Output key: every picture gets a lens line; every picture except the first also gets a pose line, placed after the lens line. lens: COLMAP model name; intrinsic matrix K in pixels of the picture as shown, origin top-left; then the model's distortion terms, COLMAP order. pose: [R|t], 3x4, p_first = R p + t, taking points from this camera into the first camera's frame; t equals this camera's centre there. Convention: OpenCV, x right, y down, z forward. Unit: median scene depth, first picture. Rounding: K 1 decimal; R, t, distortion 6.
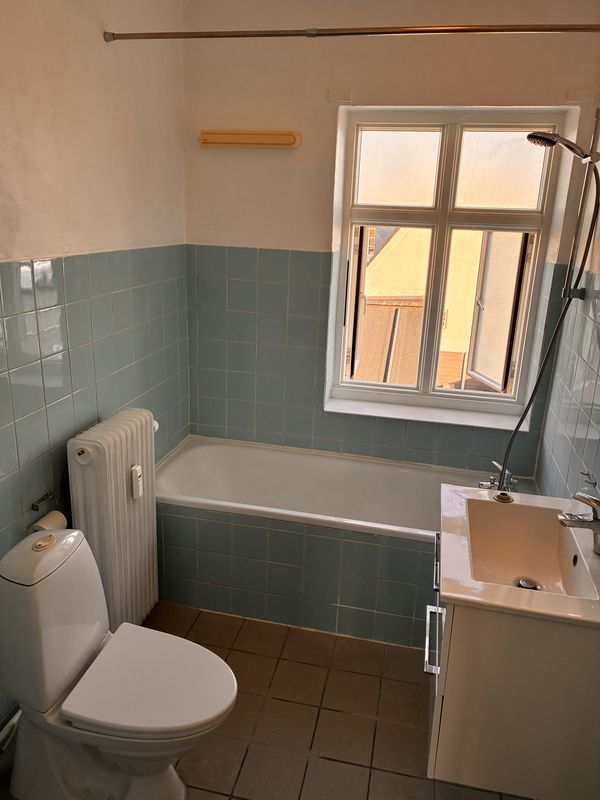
lens RADIAL K [[595.8, 0, 297.2], [0, 595.8, 397.4], [0, 0, 1]] dist [0.062730, -0.080972]
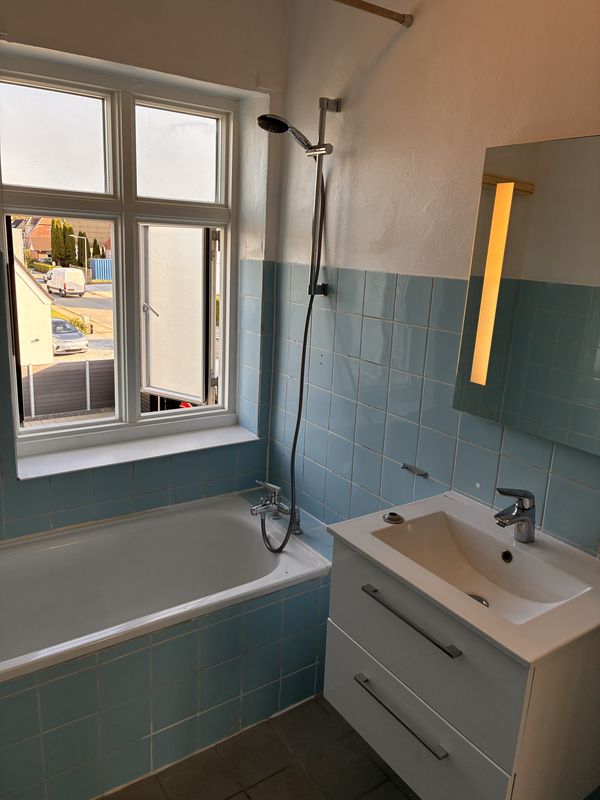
lens RADIAL K [[614.5, 0, 300.0], [0, 614.5, 400.0], [0, 0, 1]] dist [0.046310, -0.089670]
pose [[0.688618, -0.189076, 0.700040, -0.224910], [0.190761, 0.978638, 0.076675, -0.063751], [-0.699583, 0.080740, 0.709975, 0.260916]]
